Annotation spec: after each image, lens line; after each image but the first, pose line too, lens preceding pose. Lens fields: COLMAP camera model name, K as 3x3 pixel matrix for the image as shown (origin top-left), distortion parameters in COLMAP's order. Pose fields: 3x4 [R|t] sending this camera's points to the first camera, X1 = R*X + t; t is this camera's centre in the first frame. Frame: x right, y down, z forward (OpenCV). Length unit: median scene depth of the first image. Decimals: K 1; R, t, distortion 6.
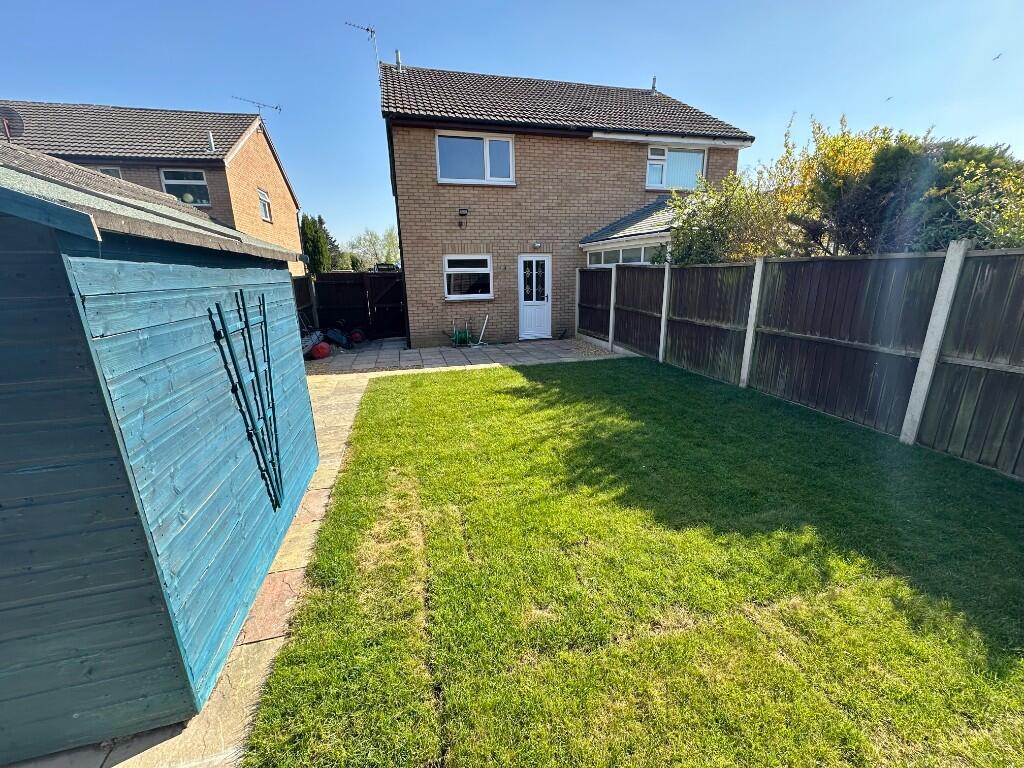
lens RADIAL K [[407.4, 0, 513.0], [0, 407.4, 383.0], [0, 0, 1]] dist [-0.004167, 0.000355]
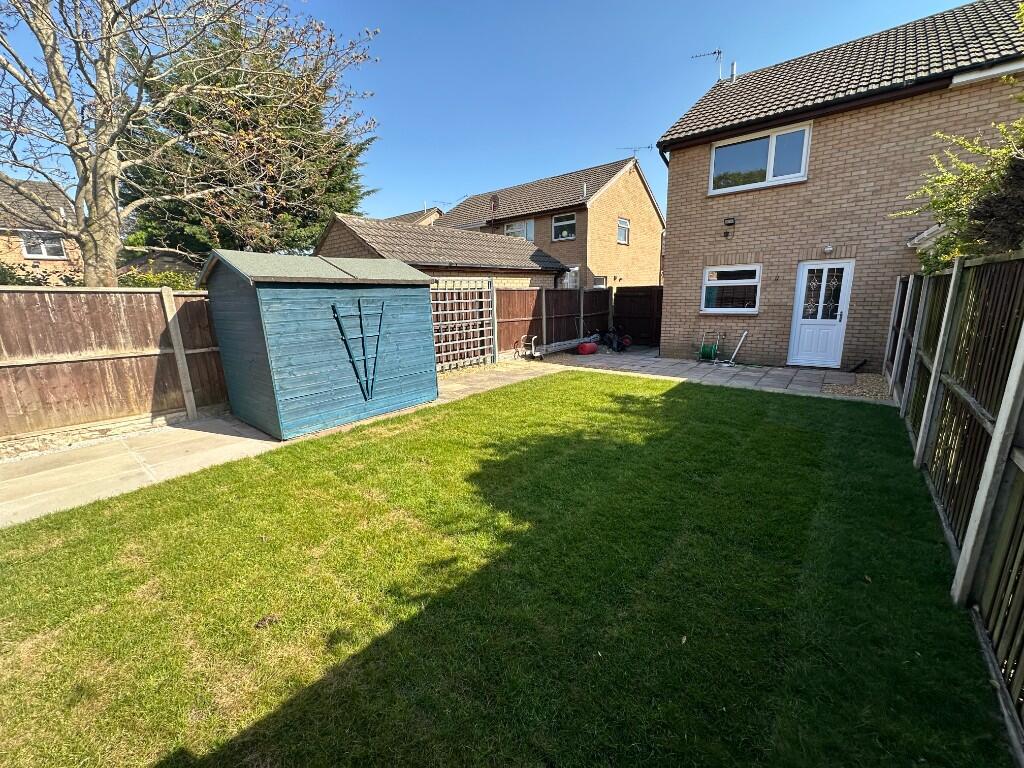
lens RADIAL K [[407.4, 0, 513.0], [0, 407.4, 383.0], [0, 0, 1]] dist [-0.004167, 0.000355]
pose [[0.591095, 0.176768, -0.786994, 0.394918], [-0.196616, 0.977836, 0.071958, -0.021695], [0.782271, 0.112202, 0.612750, 0.069252]]
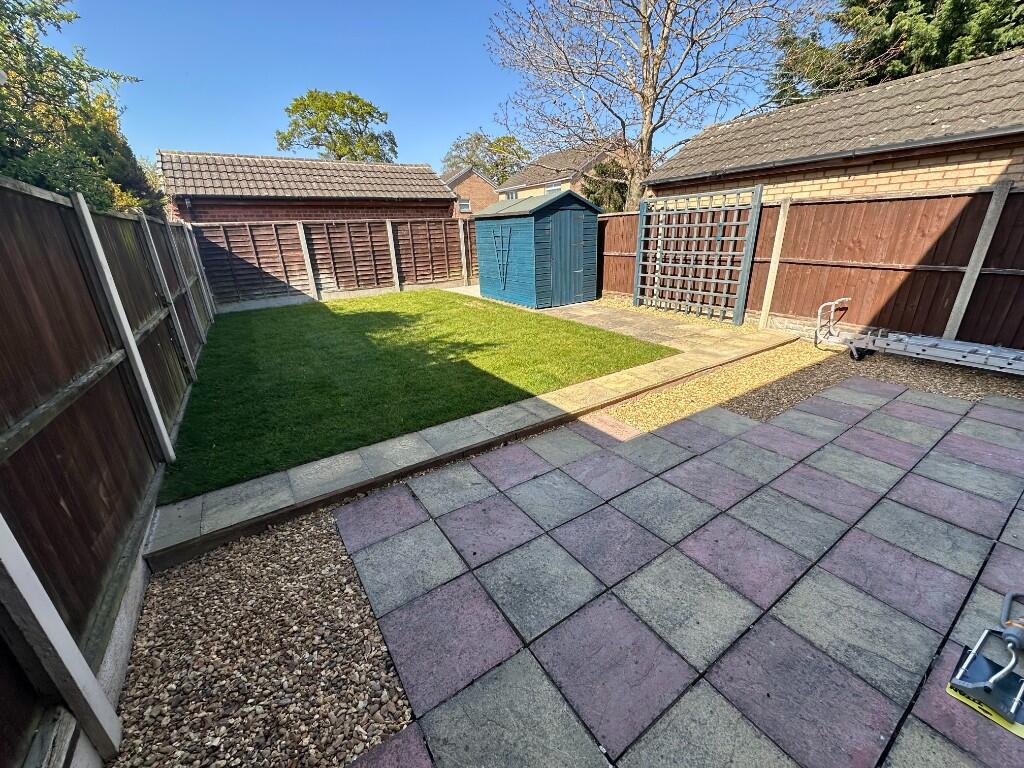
lens RADIAL K [[407.4, 0, 513.0], [0, 407.4, 383.0], [0, 0, 1]] dist [-0.004167, 0.000355]
pose [[-0.944850, 0.159517, -0.286029, 0.122299], [-0.035150, 0.818926, 0.572822, -0.273451], [0.325612, 0.551285, -0.768155, 1.075234]]
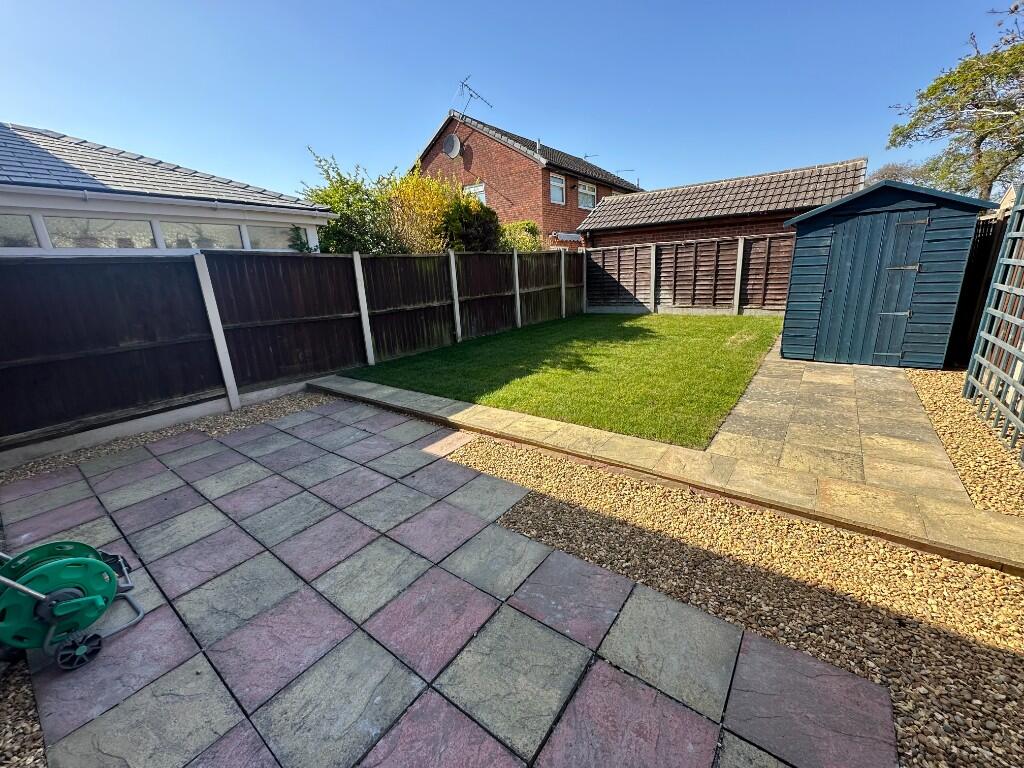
lens RADIAL K [[407.4, 0, 513.0], [0, 407.4, 383.0], [0, 0, 1]] dist [-0.004167, 0.000355]
pose [[-0.620144, -0.165579, 0.766815, -0.396966], [0.260472, 0.878560, 0.400359, -0.228511], [-0.739984, 0.448014, -0.501704, 0.970321]]
